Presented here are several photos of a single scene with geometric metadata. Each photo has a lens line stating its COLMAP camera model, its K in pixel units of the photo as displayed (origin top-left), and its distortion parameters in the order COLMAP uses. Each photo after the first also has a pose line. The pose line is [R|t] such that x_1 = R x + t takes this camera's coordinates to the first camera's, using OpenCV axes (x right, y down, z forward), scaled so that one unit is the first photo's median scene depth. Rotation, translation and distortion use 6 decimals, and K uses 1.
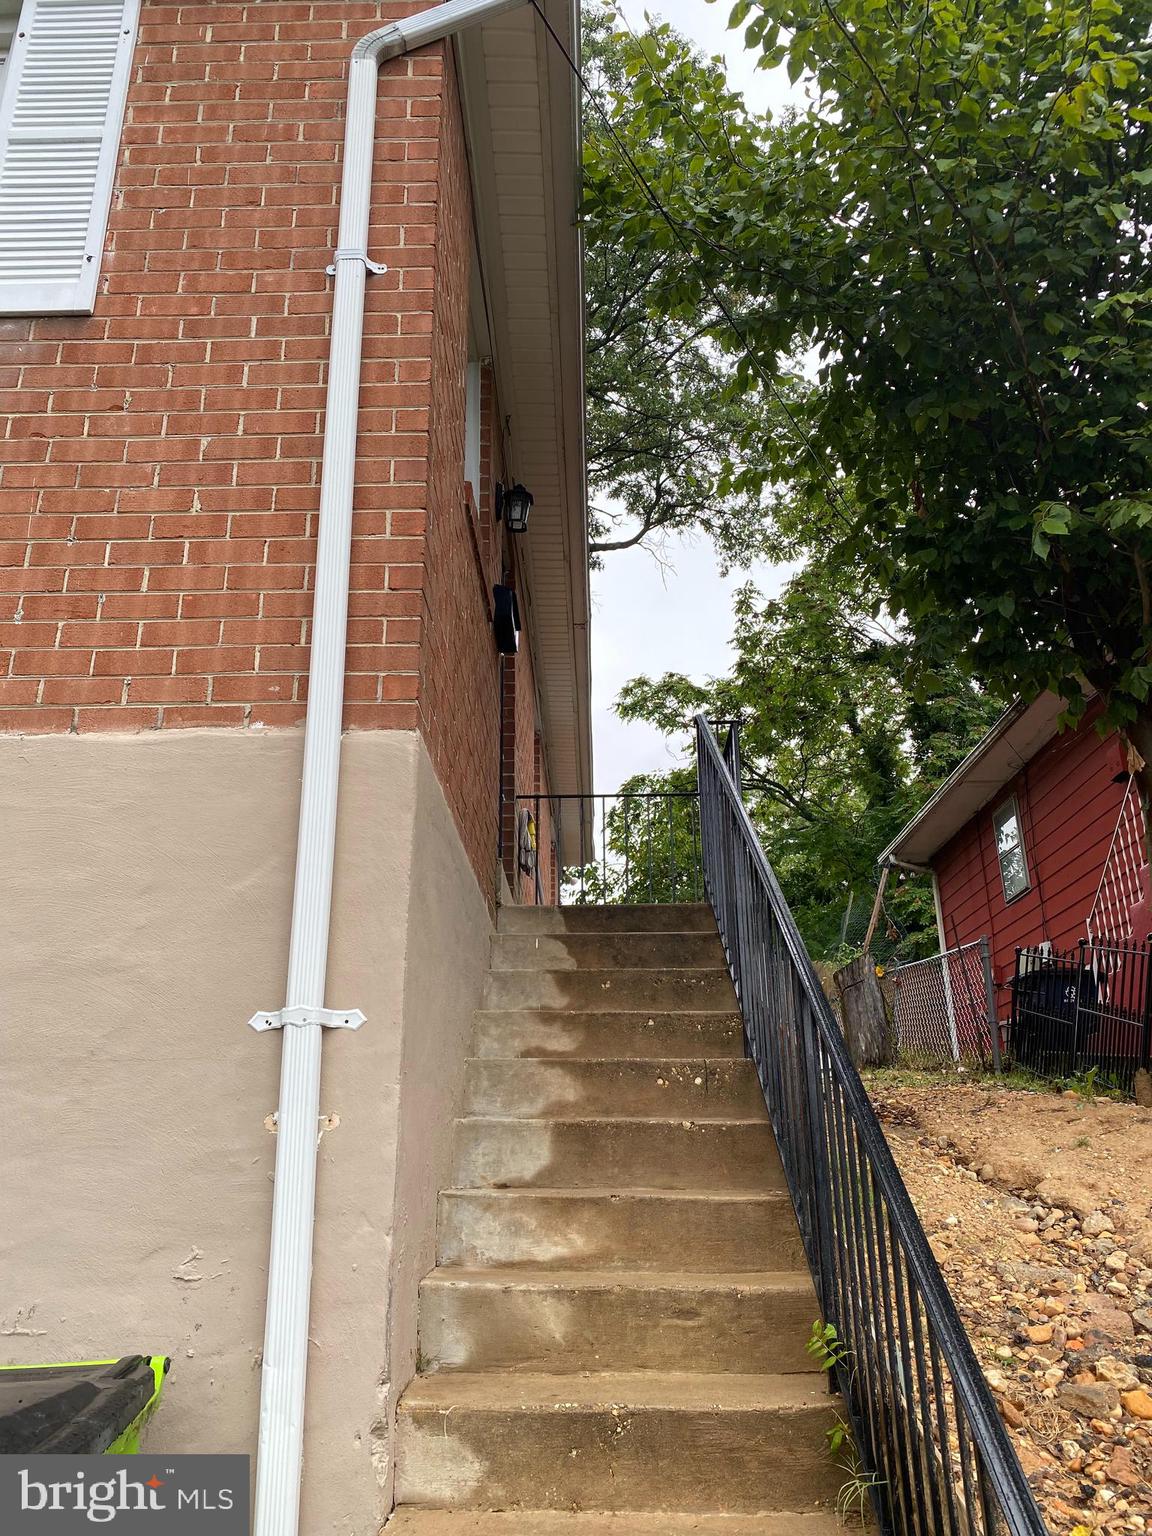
lens RADIAL K [[1181.6, 0, 574.7], [0, 1181.6, 765.1], [0, 0, 1]] dist [-0.000149, -0.003207]
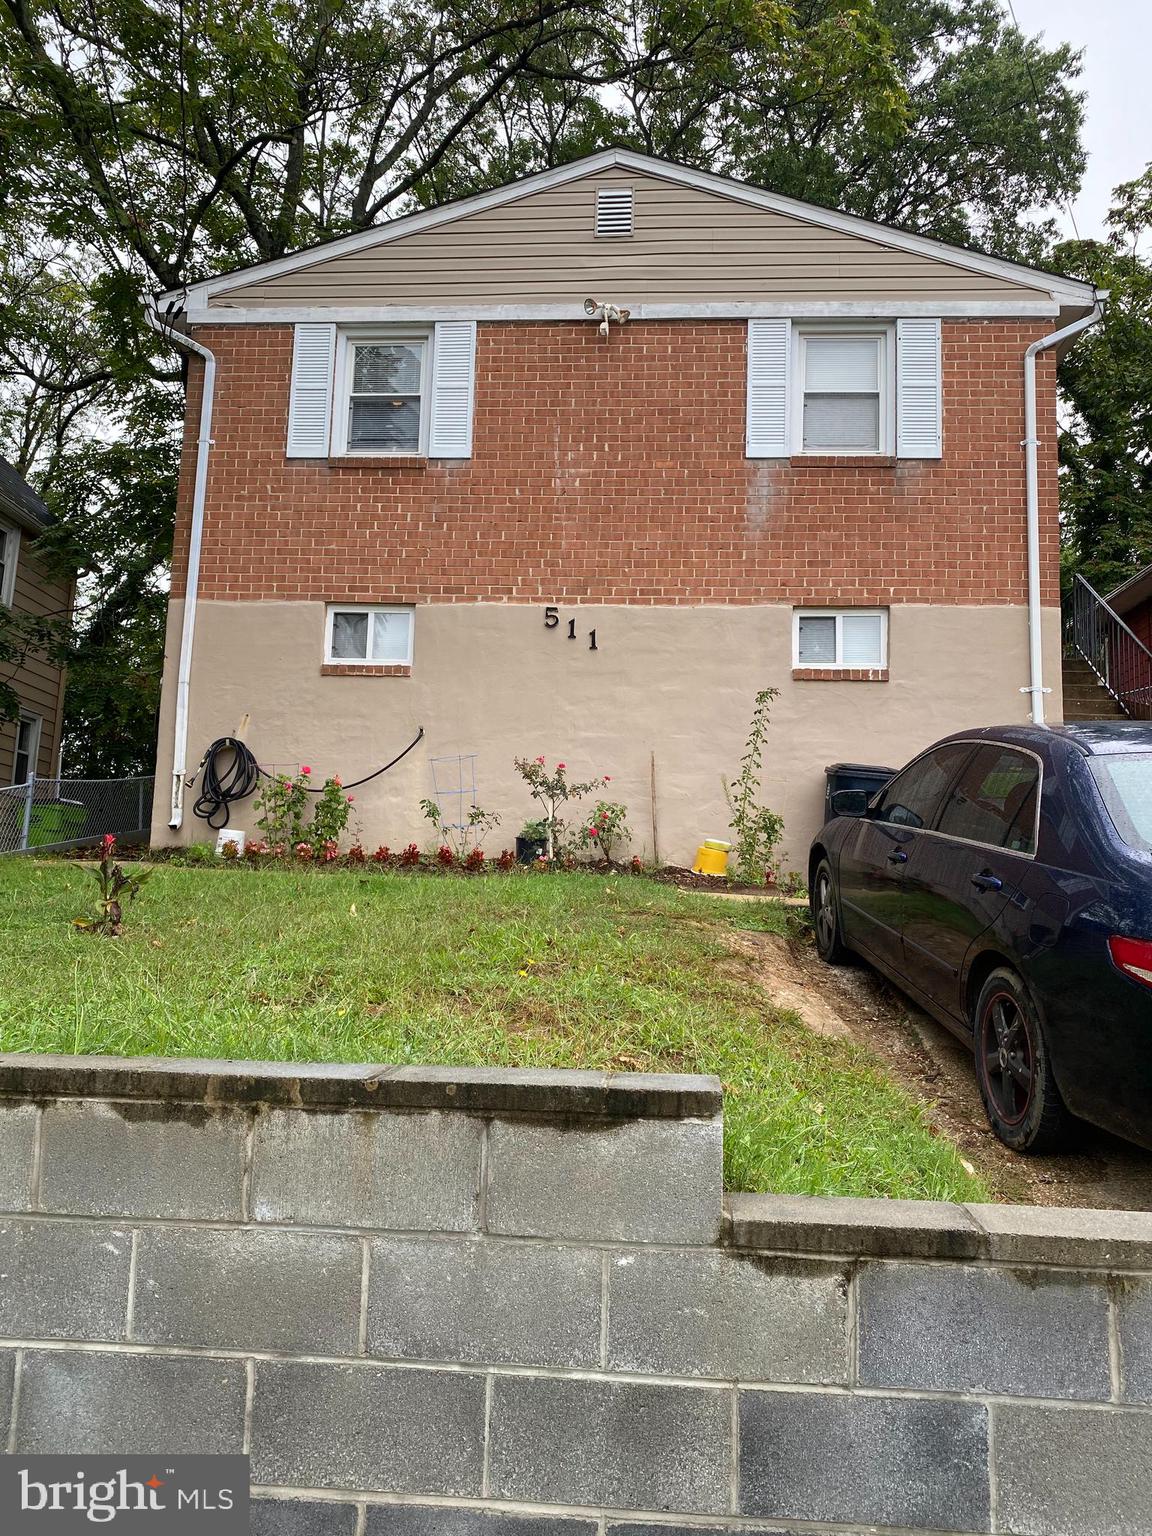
lens RADIAL K [[1181.6, 0, 575.1], [0, 1181.6, 769.1], [0, 0, 1]] dist [-0.000149, -0.003207]
pose [[0.997916, 0.031903, -0.056080, -1.256307], [-0.018444, 0.973979, 0.225885, -0.302249], [0.061827, -0.224380, 0.972538, -2.363289]]
